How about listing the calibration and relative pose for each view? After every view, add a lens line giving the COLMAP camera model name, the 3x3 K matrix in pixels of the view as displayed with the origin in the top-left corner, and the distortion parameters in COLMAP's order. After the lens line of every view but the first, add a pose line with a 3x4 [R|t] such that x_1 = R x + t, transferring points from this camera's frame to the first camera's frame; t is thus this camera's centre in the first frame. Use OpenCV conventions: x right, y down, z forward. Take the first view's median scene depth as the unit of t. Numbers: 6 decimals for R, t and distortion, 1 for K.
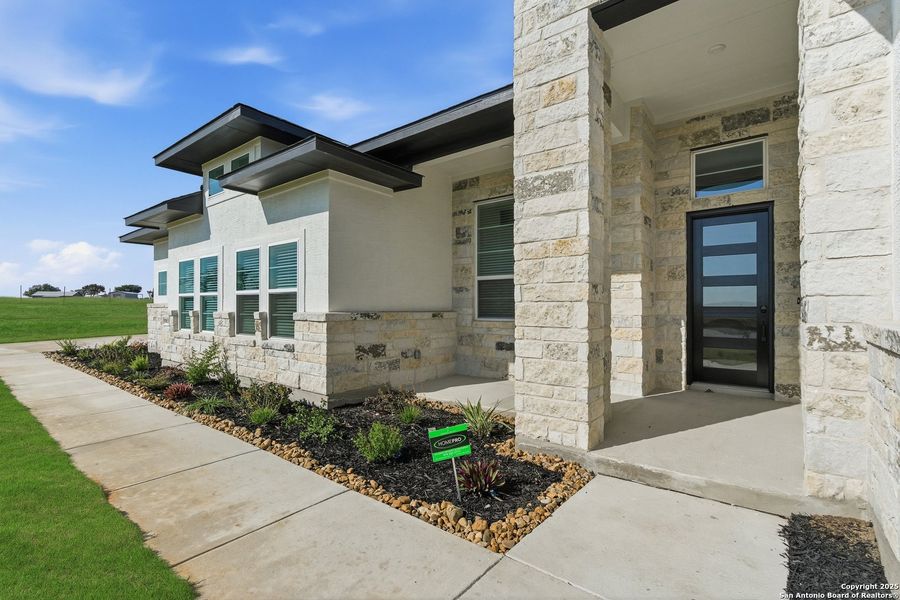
lens RADIAL K [[401.9, 0, 450.7], [0, 401.9, 303.3], [0, 0, 1]] dist [-0.001852, 0.002457]
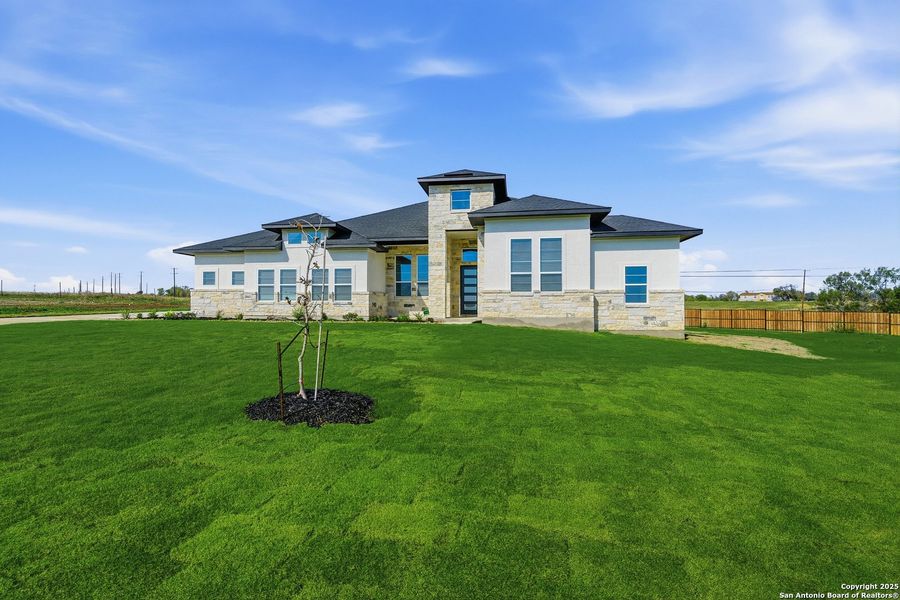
lens RADIAL K [[401.9, 0, 450.4], [0, 401.9, 302.9], [0, 0, 1]] dist [-0.001852, 0.002457]
pose [[0.863099, 0.007318, 0.504982, -1.232490], [-0.006083, 0.999973, -0.004094, 0.112331], [-0.504998, 0.000462, 0.863120, -1.944846]]
